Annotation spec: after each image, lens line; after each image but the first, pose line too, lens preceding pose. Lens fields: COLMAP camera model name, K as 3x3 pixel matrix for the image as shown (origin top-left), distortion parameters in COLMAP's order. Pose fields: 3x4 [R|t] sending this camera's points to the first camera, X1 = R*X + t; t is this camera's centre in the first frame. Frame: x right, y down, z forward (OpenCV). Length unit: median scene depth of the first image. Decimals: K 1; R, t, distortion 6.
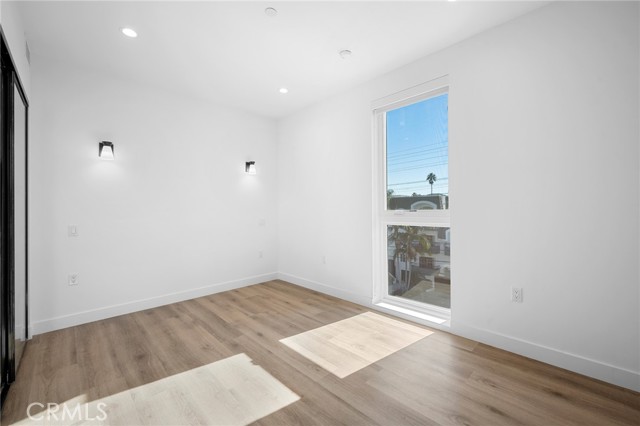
lens RADIAL K [[264.5, 0, 317.6], [0, 264.5, 213.2], [0, 0, 1]] dist [0.002051, 0.000175]
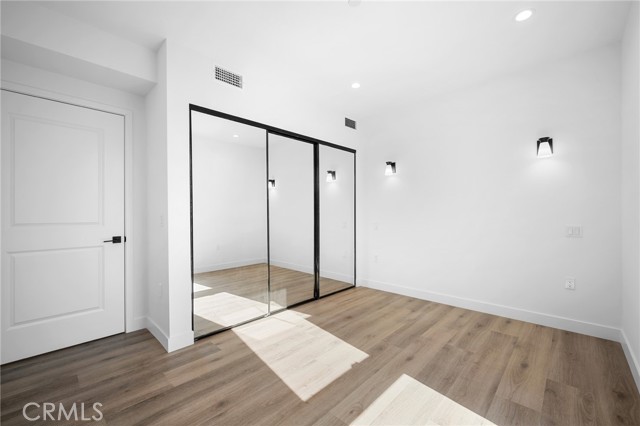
lens RADIAL K [[264.5, 0, 318.1], [0, 264.5, 212.2], [0, 0, 1]] dist [0.002051, 0.000175]
pose [[0.054206, 0.008597, -0.998493, 0.580978], [-0.008724, 0.999929, 0.008136, -0.018850], [0.998492, 0.008270, 0.054277, 0.614715]]
